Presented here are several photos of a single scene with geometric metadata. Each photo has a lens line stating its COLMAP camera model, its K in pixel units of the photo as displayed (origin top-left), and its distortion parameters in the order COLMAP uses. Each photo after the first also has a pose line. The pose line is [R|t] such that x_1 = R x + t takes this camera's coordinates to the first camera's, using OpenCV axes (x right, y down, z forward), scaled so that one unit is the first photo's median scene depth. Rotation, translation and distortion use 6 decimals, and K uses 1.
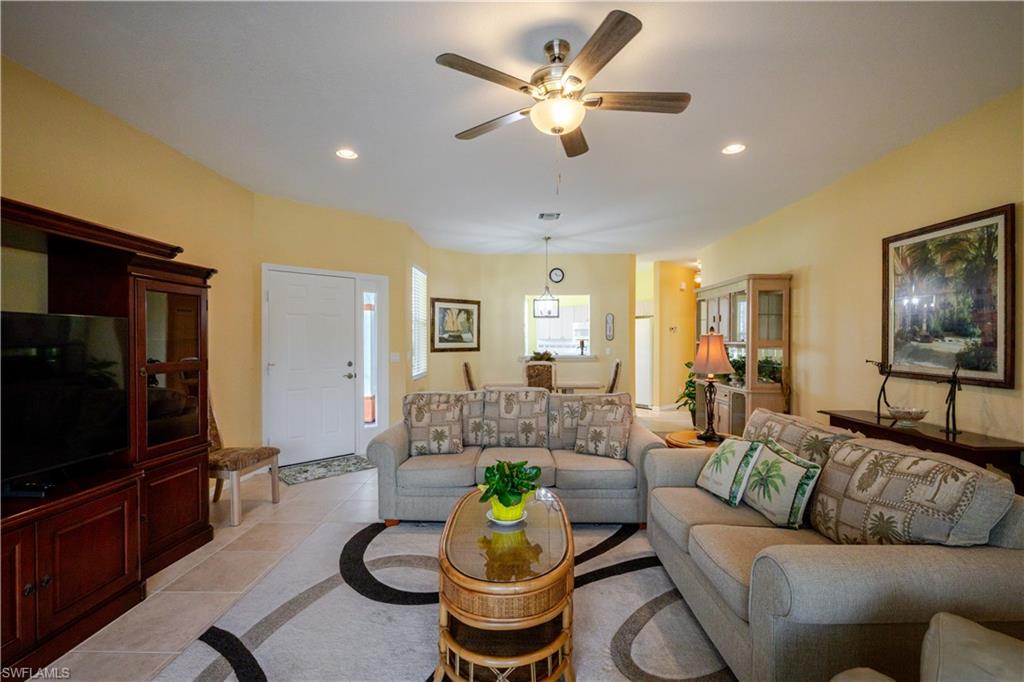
lens RADIAL K [[450.2, 0, 510.4], [0, 450.2, 341.6], [0, 0, 1]] dist [-0.003142, -0.000141]
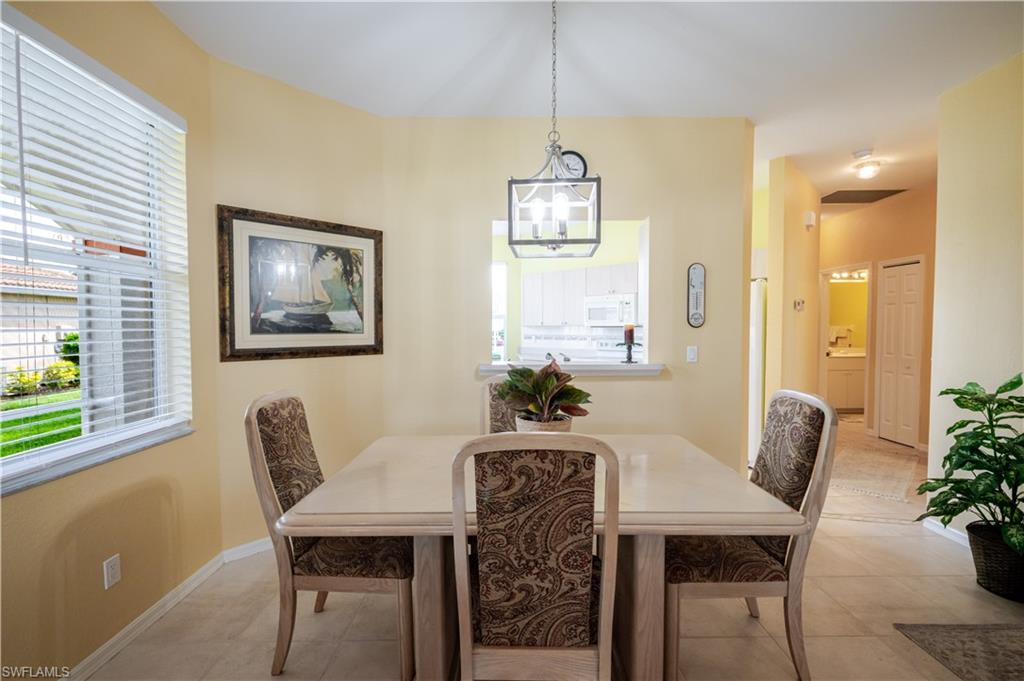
lens RADIAL K [[456.0, 0, 509.2], [0, 456.0, 342.8], [0, 0, 1]] dist [-0.000871, -0.000002]
pose [[0.999479, -0.001454, 0.032233, 0.073686], [0.000485, 0.999548, 0.030059, -0.002983], [-0.032262, -0.030027, 0.999028, 1.240663]]
